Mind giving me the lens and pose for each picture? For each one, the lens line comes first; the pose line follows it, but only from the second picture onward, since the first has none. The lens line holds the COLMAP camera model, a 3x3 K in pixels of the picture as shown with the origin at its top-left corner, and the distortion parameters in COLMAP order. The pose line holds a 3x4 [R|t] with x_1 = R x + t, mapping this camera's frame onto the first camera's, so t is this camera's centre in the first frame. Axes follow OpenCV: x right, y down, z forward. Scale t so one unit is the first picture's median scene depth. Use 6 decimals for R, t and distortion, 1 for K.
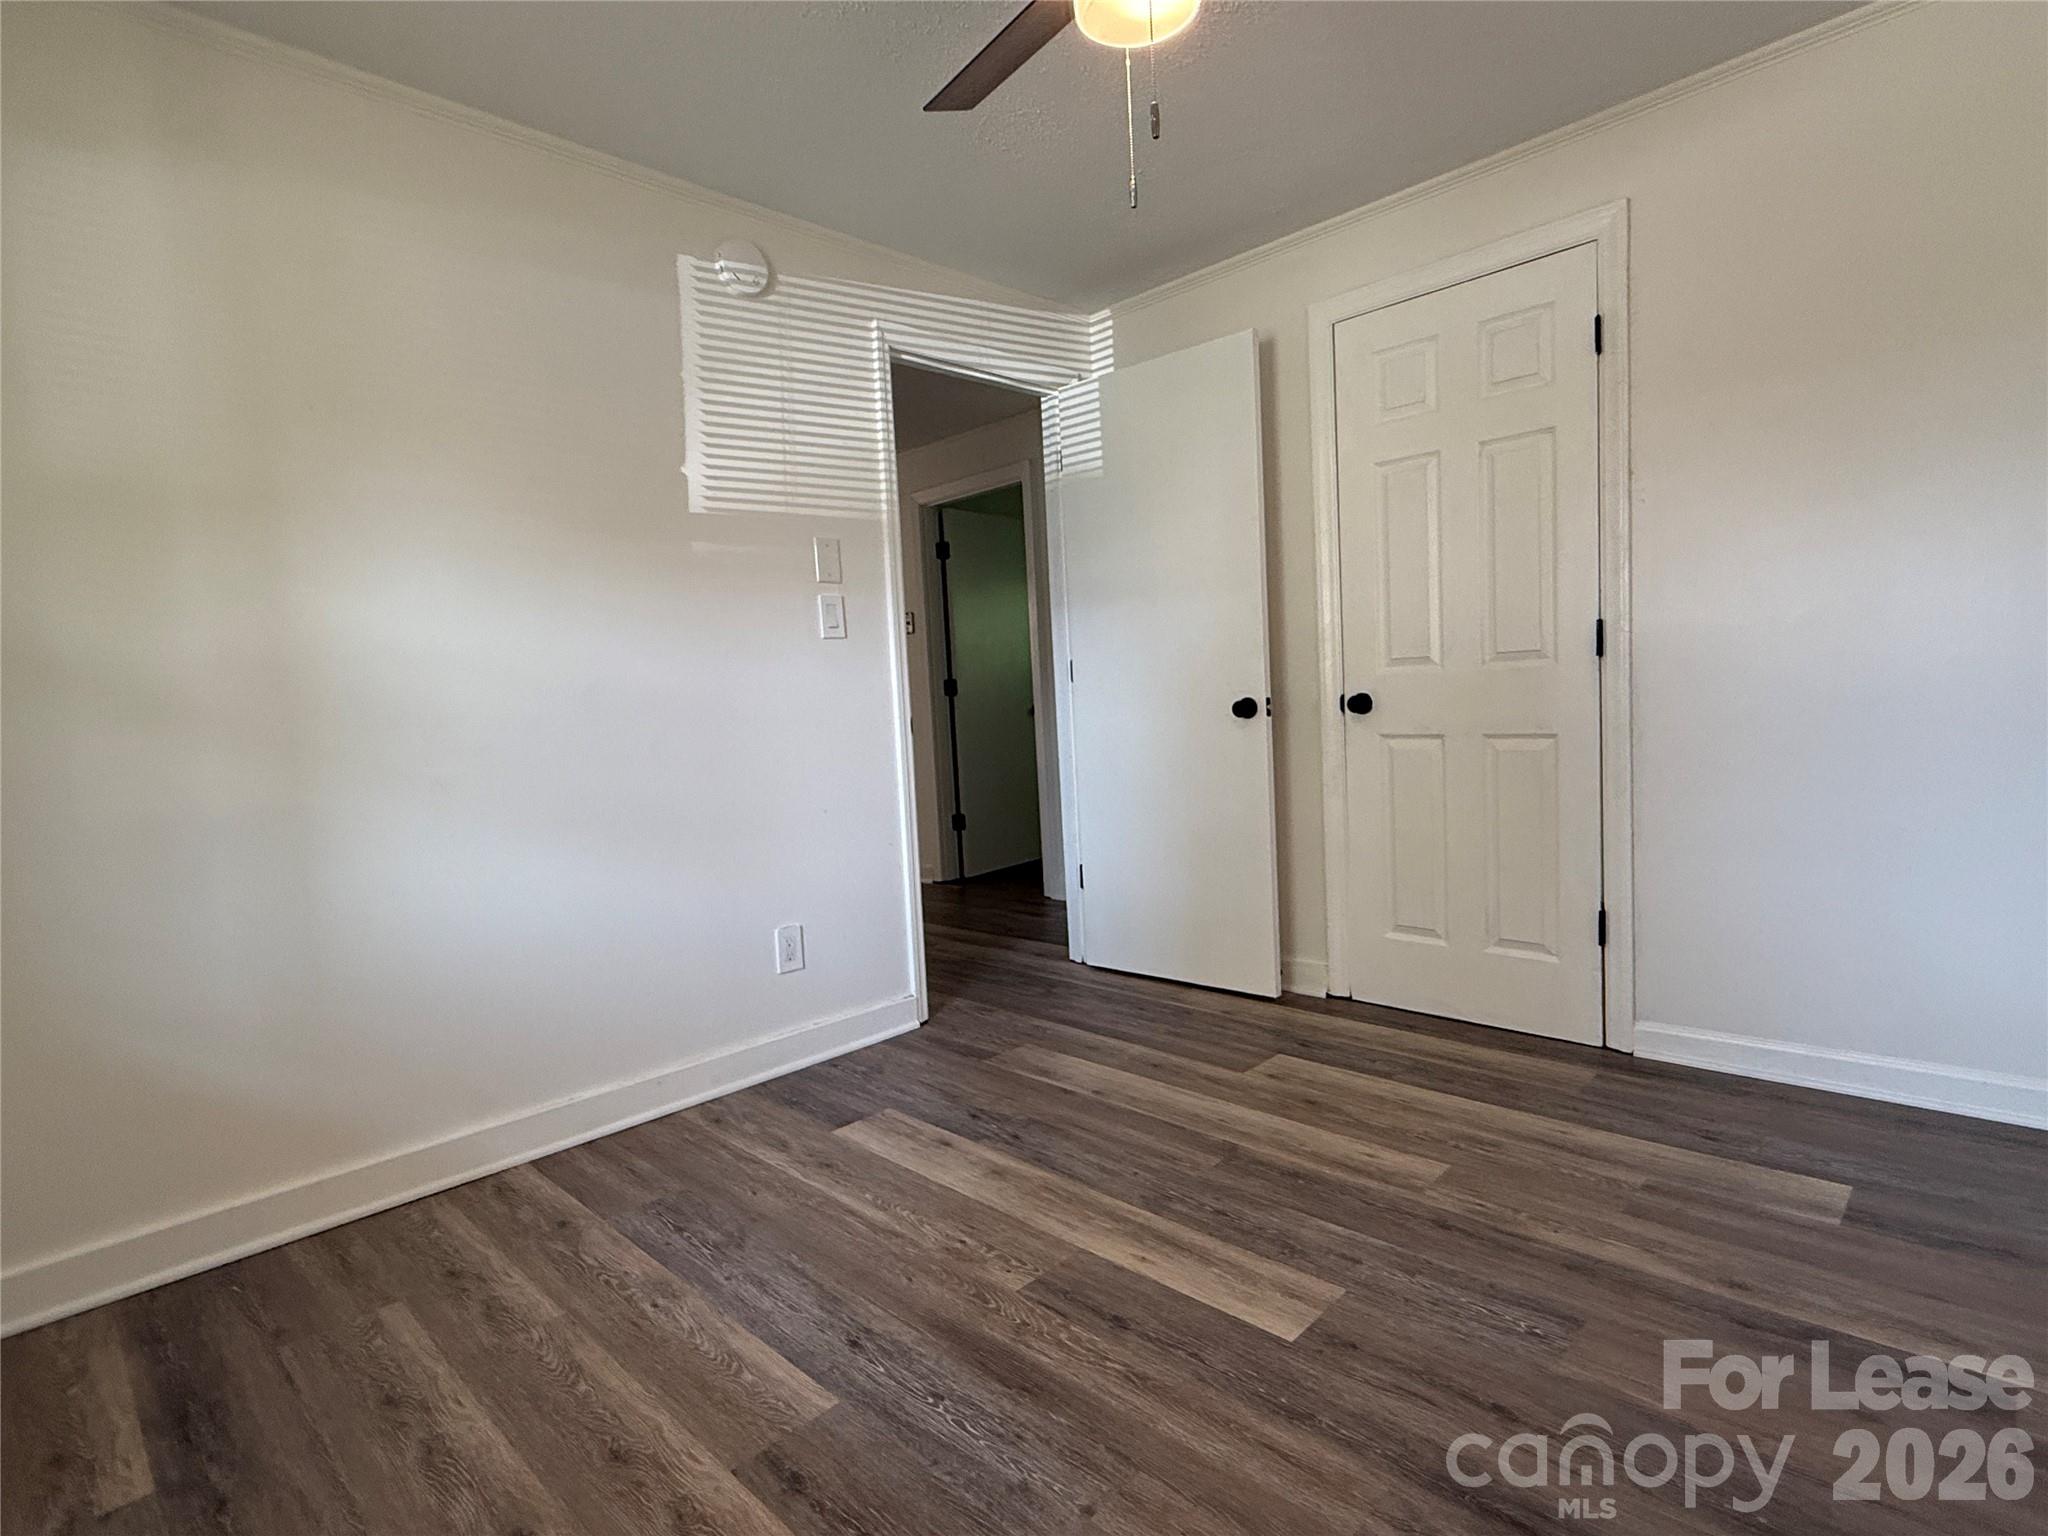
lens RADIAL K [[1028.9, 0, 1025.7], [0, 1028.9, 769.4], [0, 0, 1]] dist [-0.001781, 0.000817]
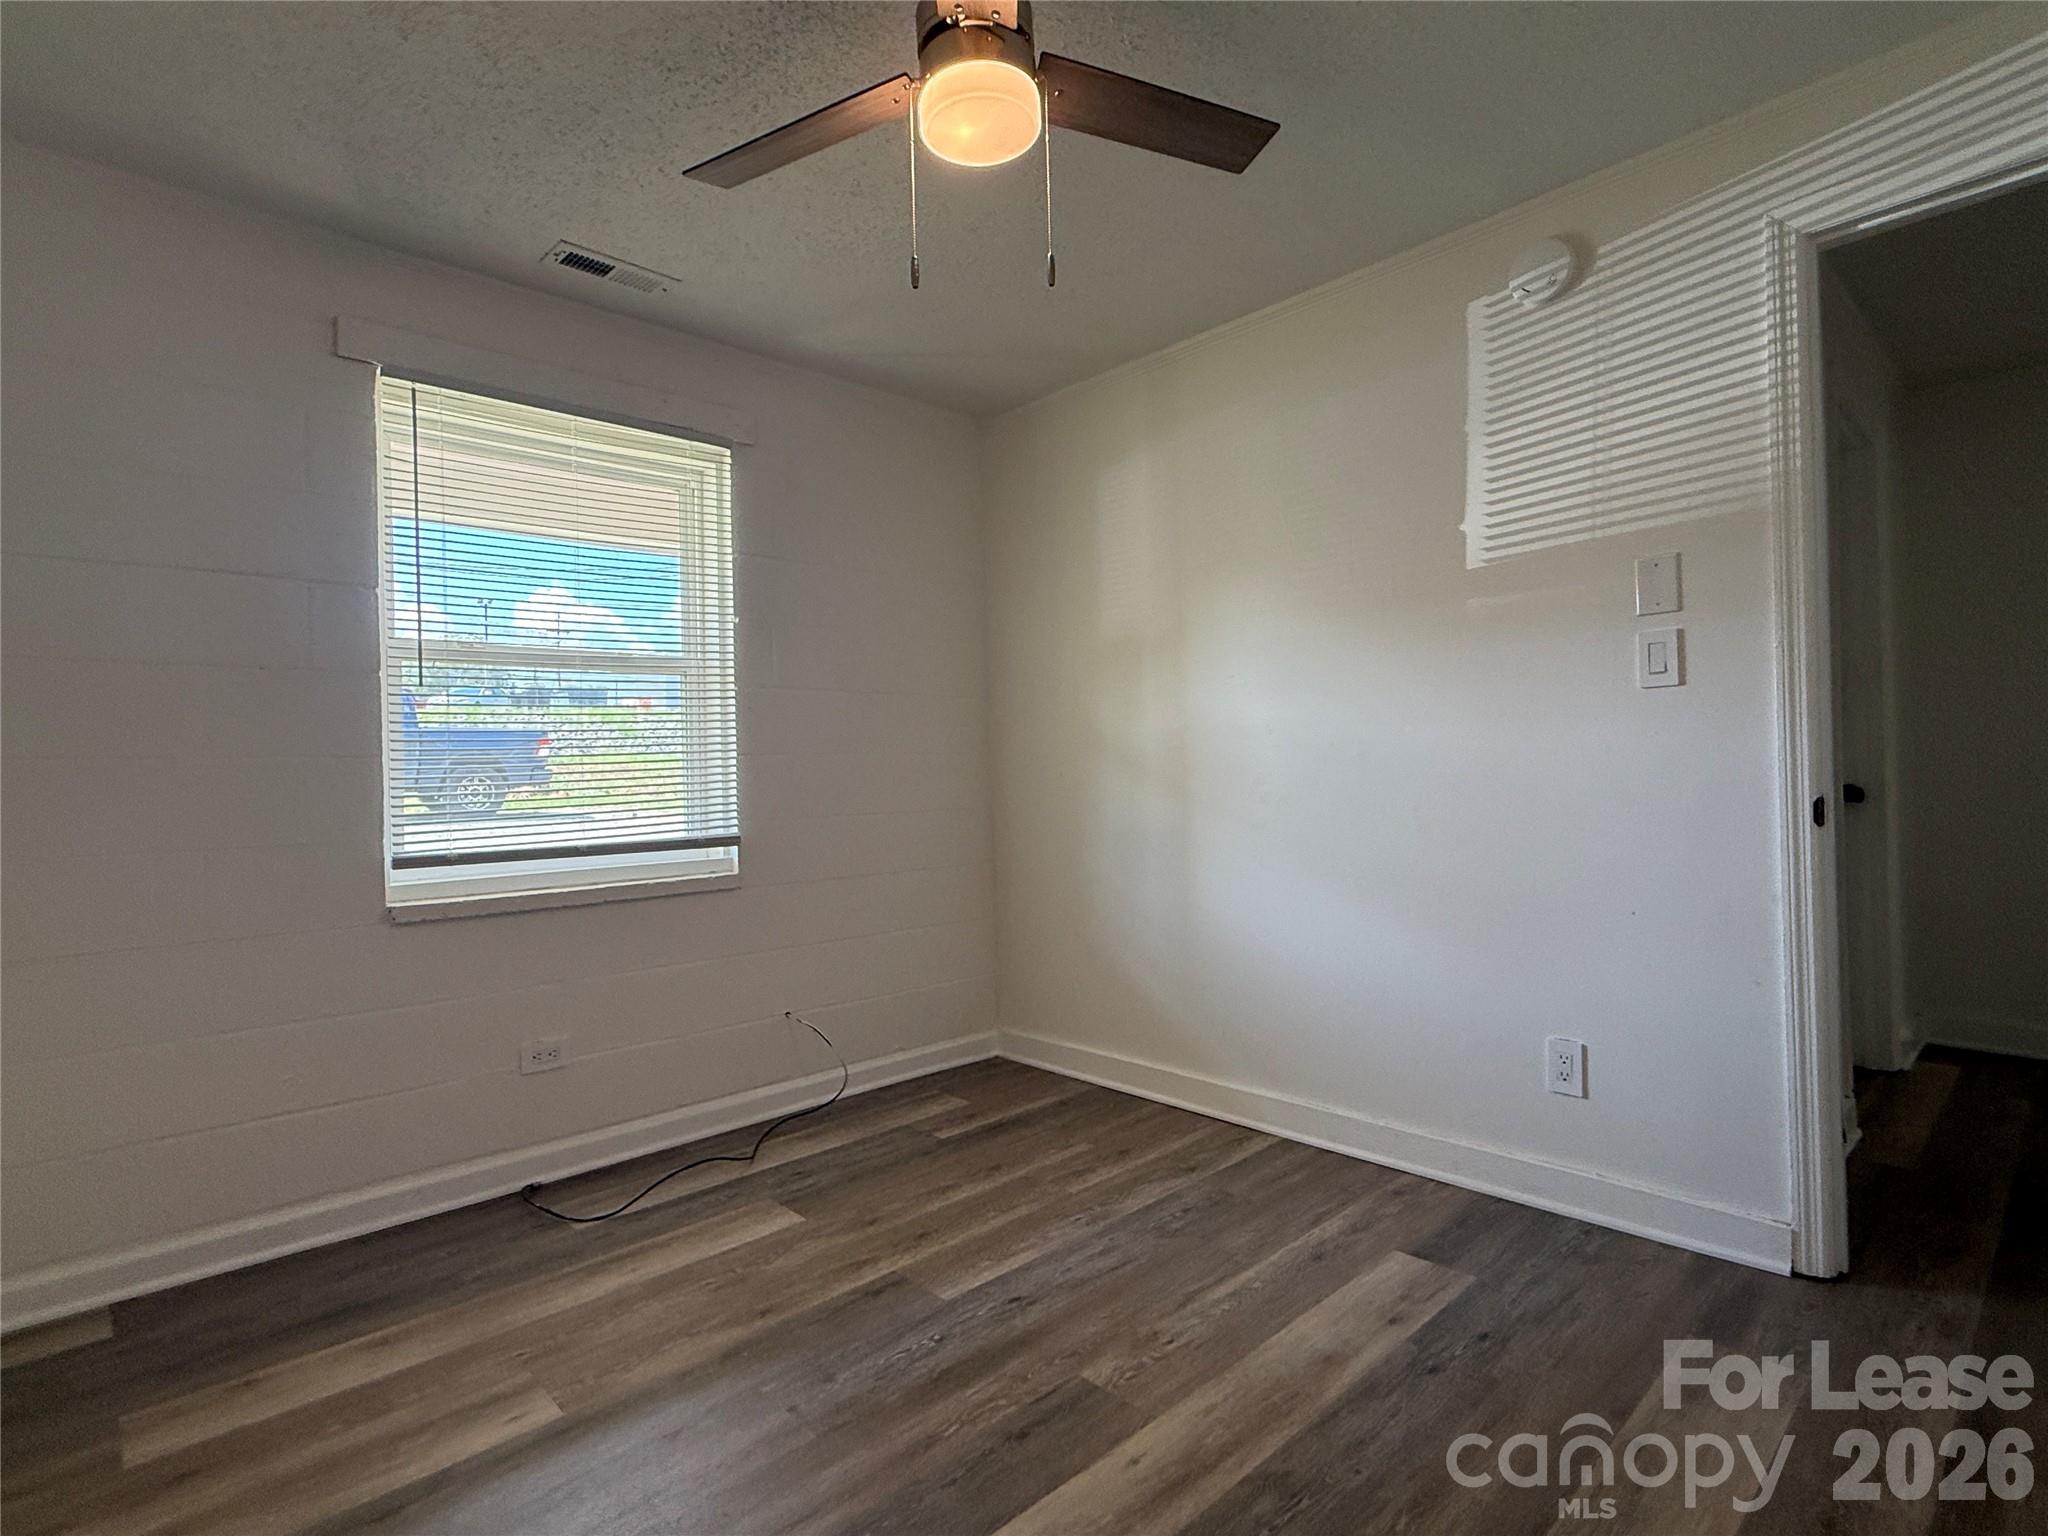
lens RADIAL K [[1028.9, 0, 1025.7], [0, 1028.9, 769.4], [0, 0, 1]] dist [-0.001781, 0.000817]
pose [[-0.032168, 0.049442, -0.998259, 0.743185], [-0.046465, 0.997622, 0.050908, -0.107542], [0.998402, 0.048022, -0.029794, 0.717010]]
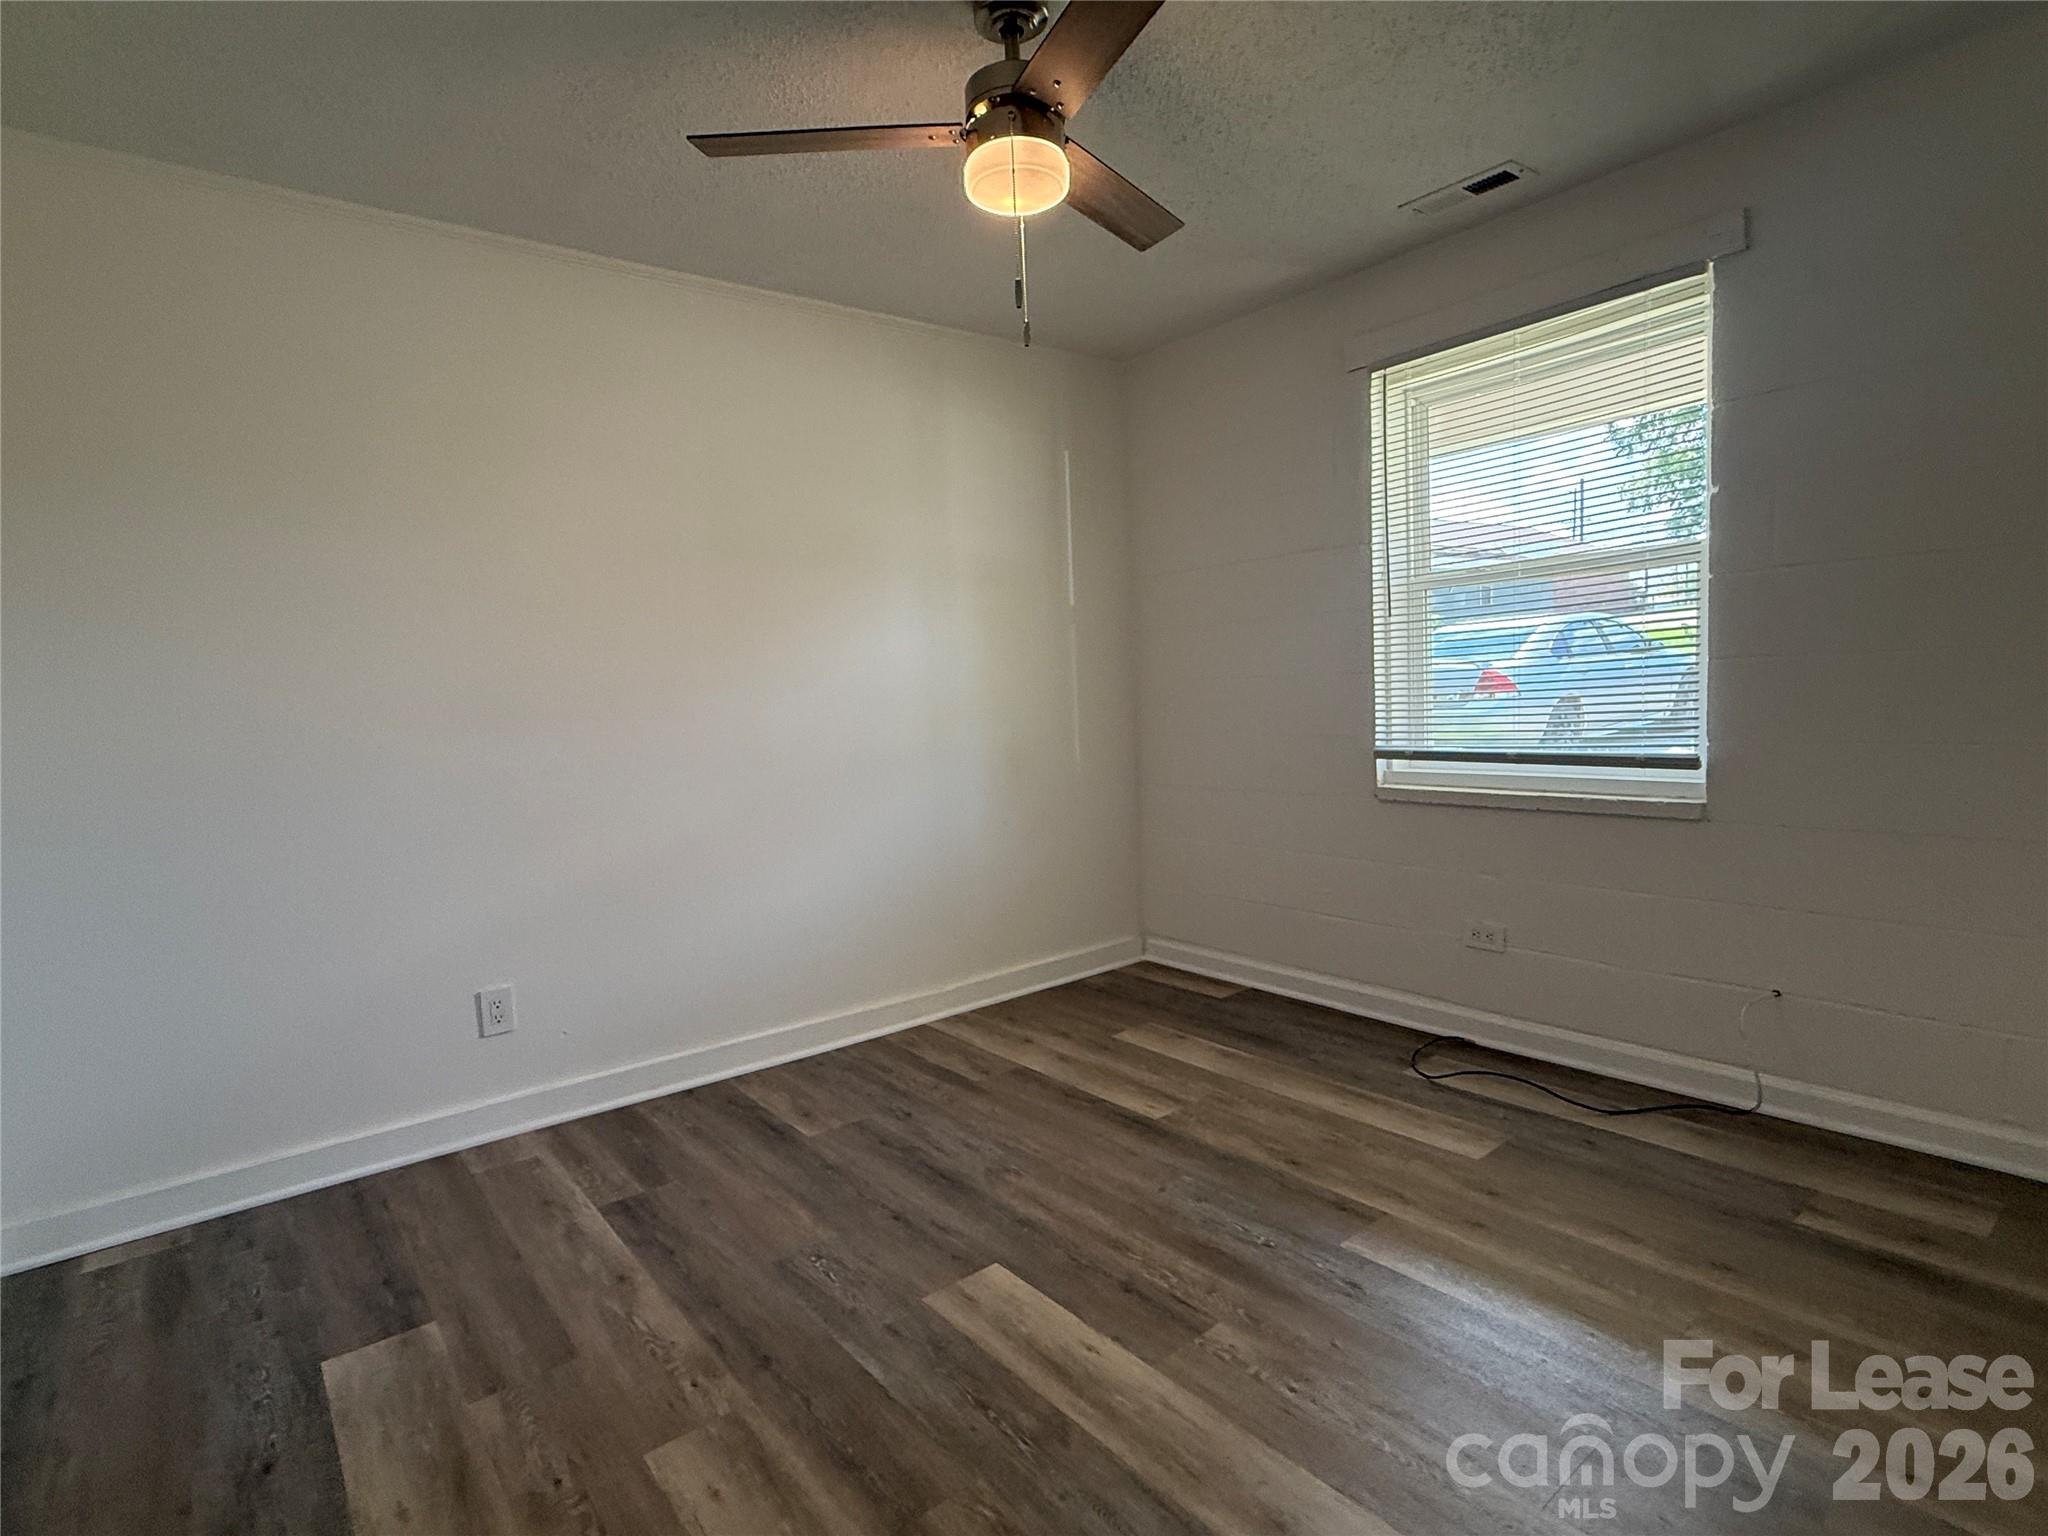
lens RADIAL K [[1033.8, 0, 1024.9], [0, 1033.8, 759.0], [0, 0, 1]] dist [-0.003185, 0.000794]
pose [[-0.988732, 0.089259, 0.120172, 0.007124], [0.105628, 0.984844, 0.137570, -0.164977], [-0.106071, 0.148714, -0.983175, 1.483689]]
